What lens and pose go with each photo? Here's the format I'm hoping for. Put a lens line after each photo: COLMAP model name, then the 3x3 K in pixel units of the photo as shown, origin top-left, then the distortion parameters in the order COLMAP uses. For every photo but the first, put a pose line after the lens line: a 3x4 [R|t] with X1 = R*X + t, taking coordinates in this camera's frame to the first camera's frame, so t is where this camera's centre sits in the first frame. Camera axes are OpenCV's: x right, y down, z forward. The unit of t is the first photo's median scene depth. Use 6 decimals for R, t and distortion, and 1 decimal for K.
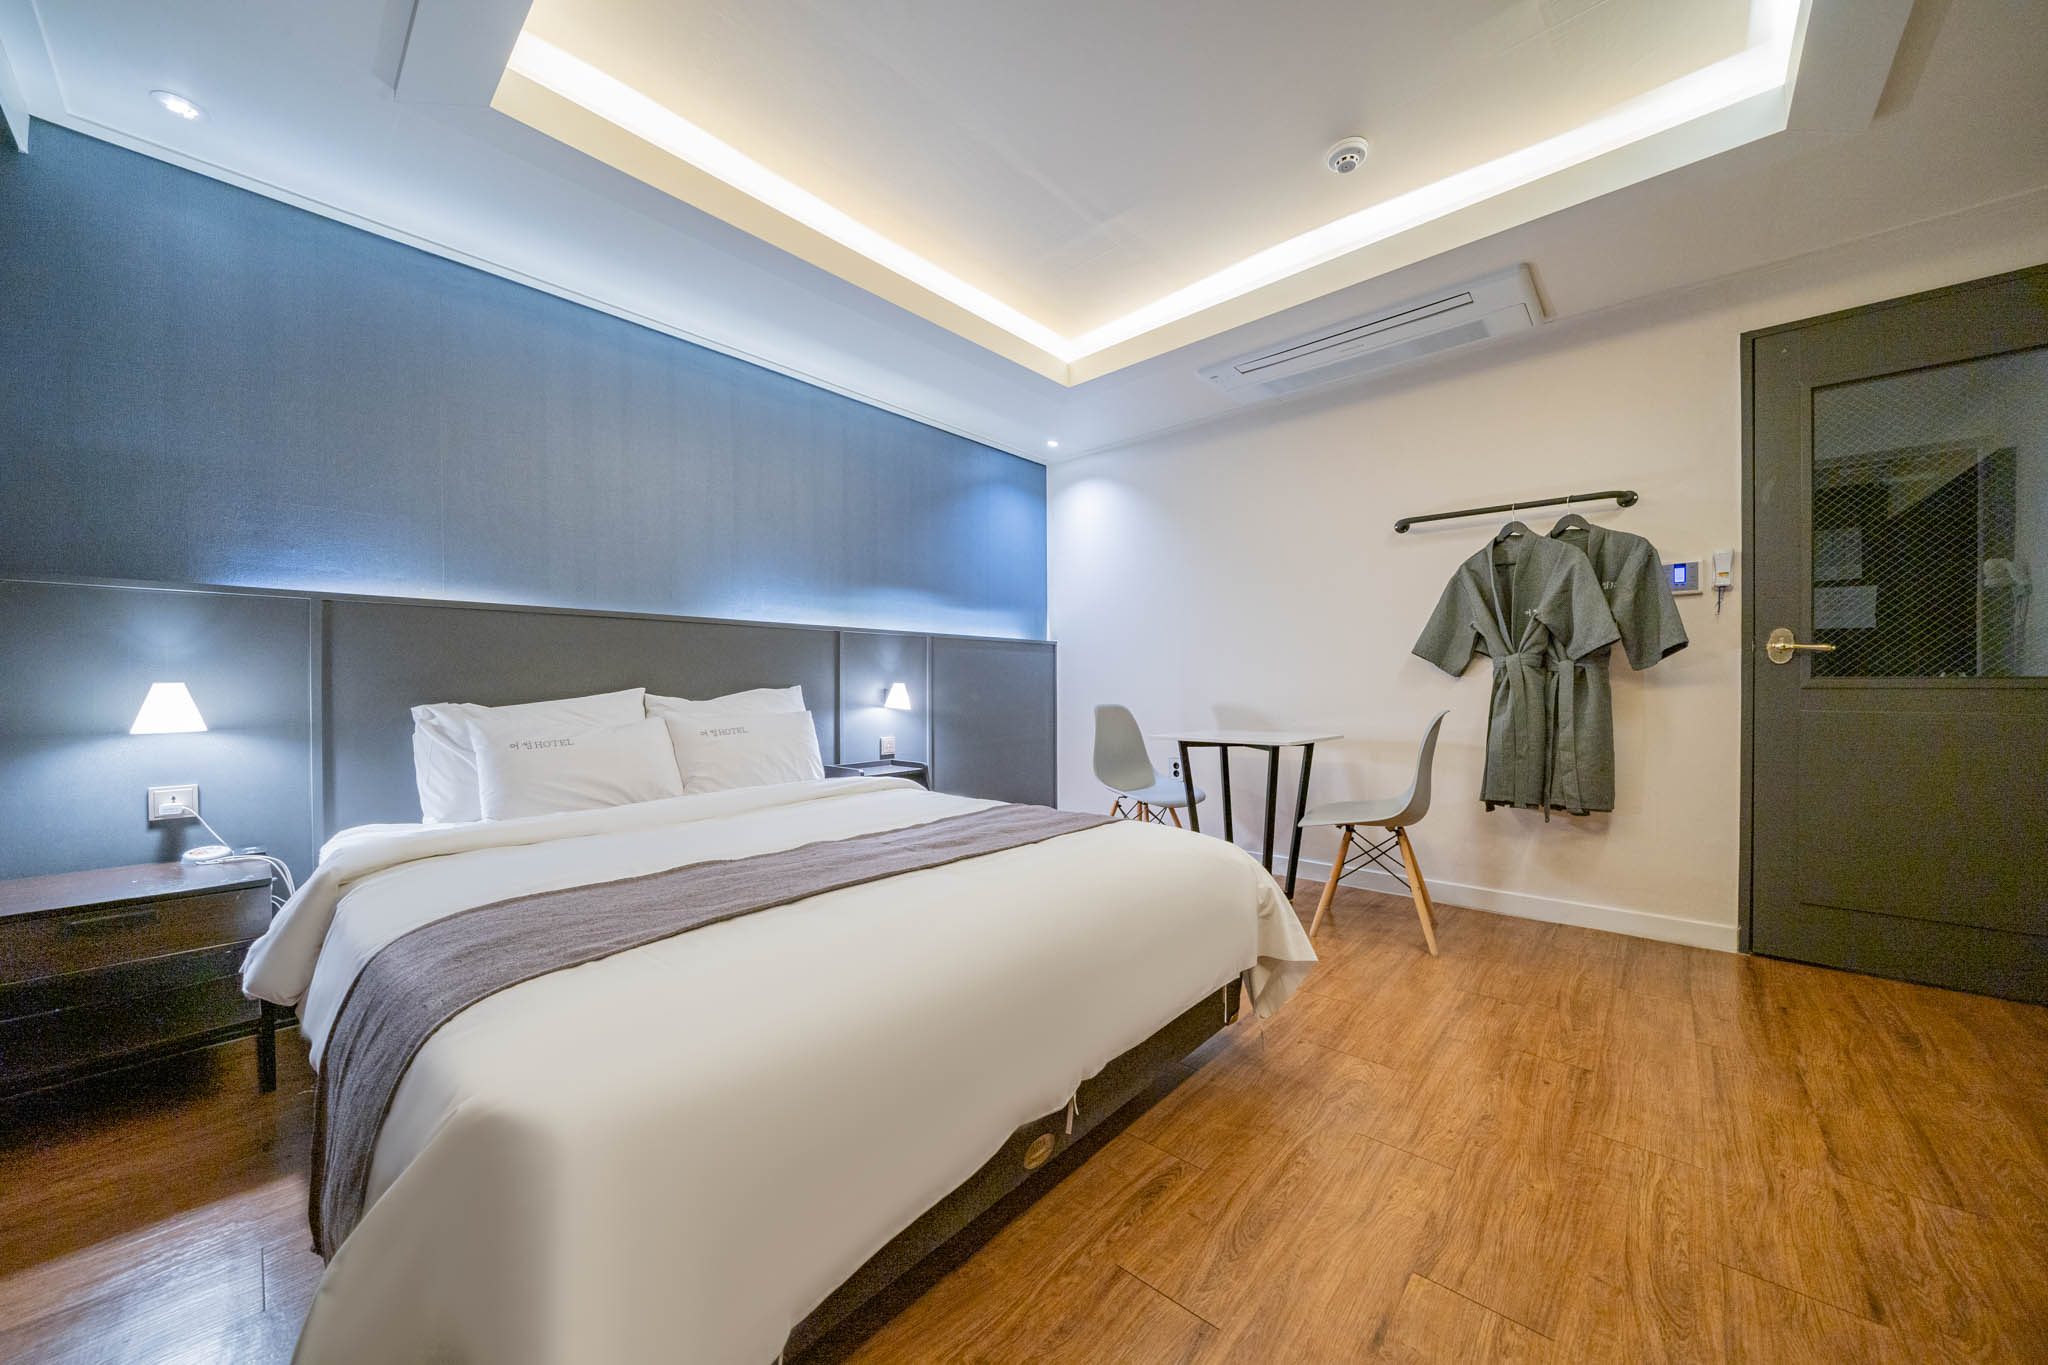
lens RADIAL K [[710.0, 0, 1024.0], [0, 710.0, 682.5], [0, 0, 1]] dist [-0.005673, -0.000120]
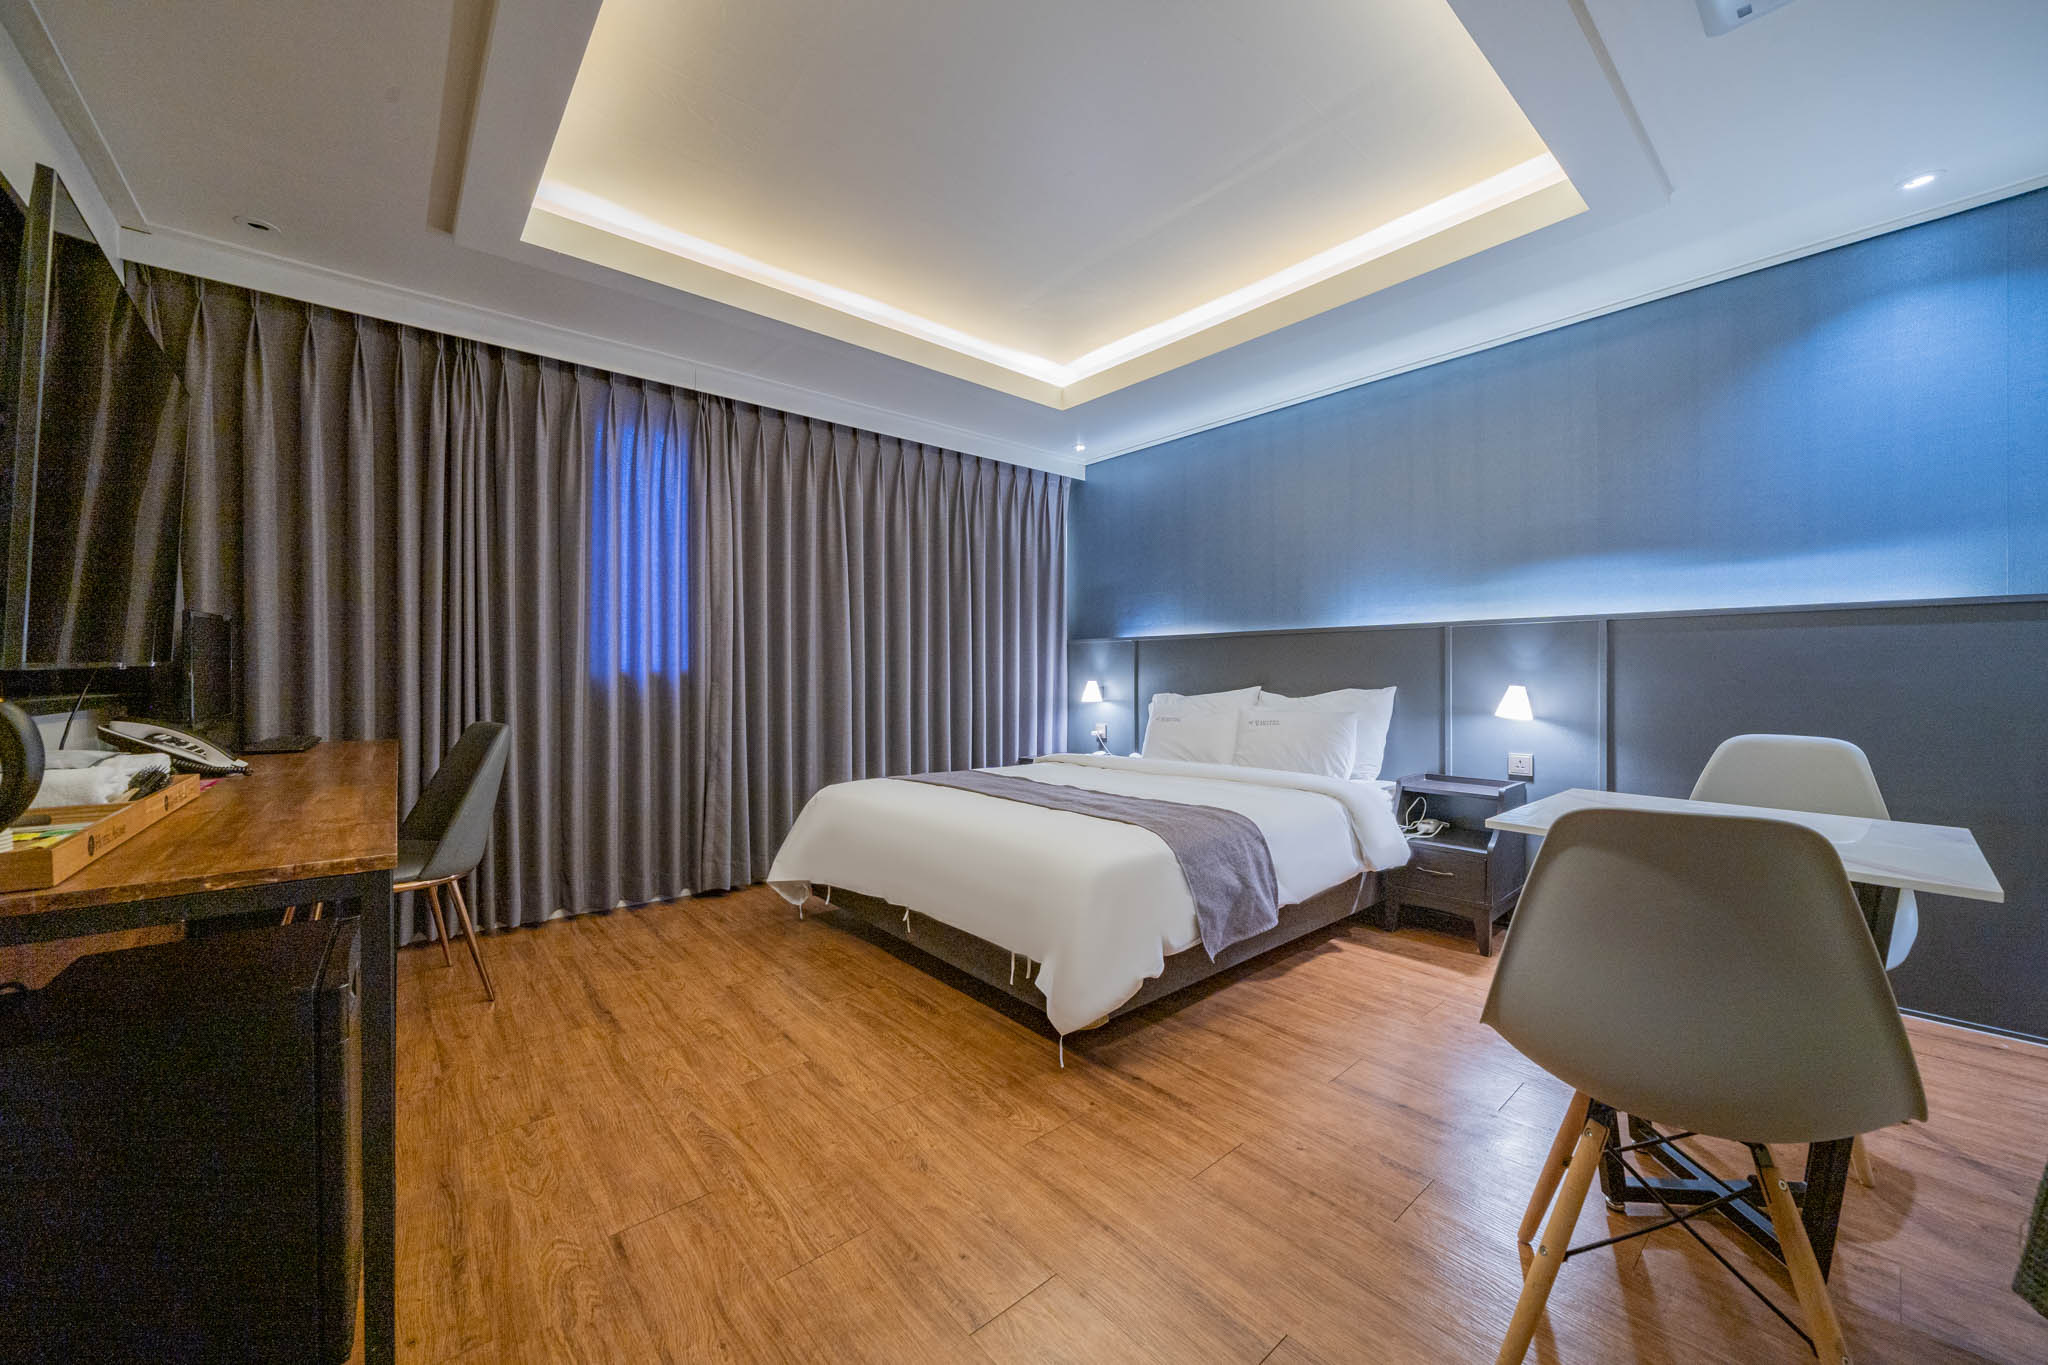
lens RADIAL K [[760.6, 0, 1024.0], [0, 760.6, 682.5], [0, 0, 1]] dist [-0.017843, 0.000022]
pose [[-0.126132, 0.017484, -0.991859, 1.081201], [0.005304, 0.999842, 0.016950, -0.030159], [0.991999, -0.003123, -0.126205, 0.840838]]
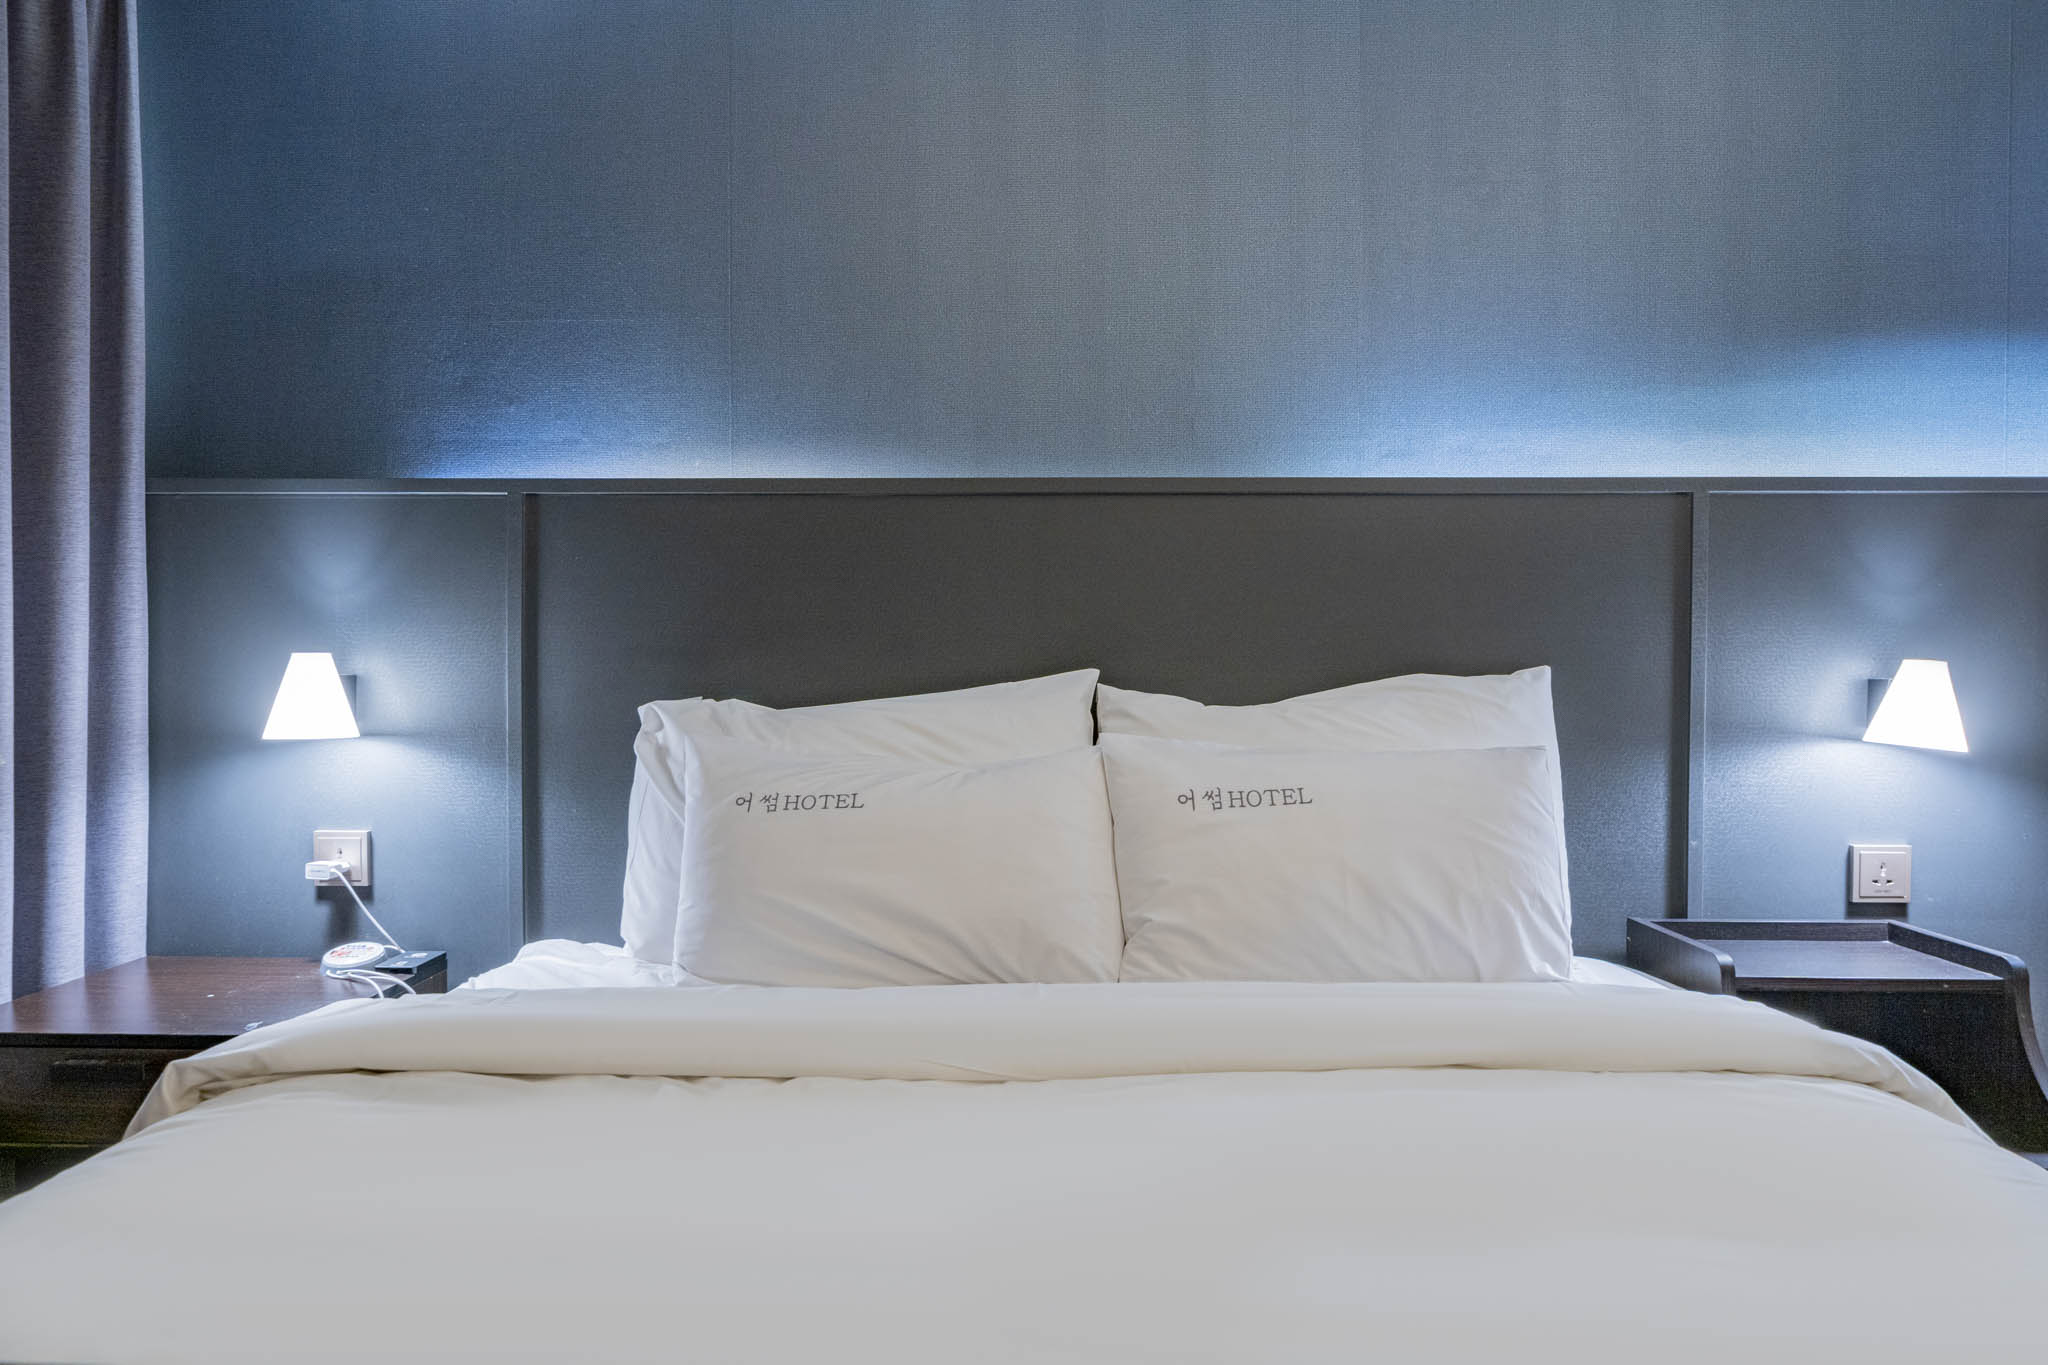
lens RADIAL K [[1396.7, 0, 1024.0], [0, 1396.7, 682.5], [0, 0, 1]] dist [-0.004553, -0.001747]
pose [[0.649275, 0.017088, -0.760362, 0.024085], [-0.004127, 0.999812, 0.018946, 0.000831], [0.760543, -0.009164, 0.649223, 0.536917]]
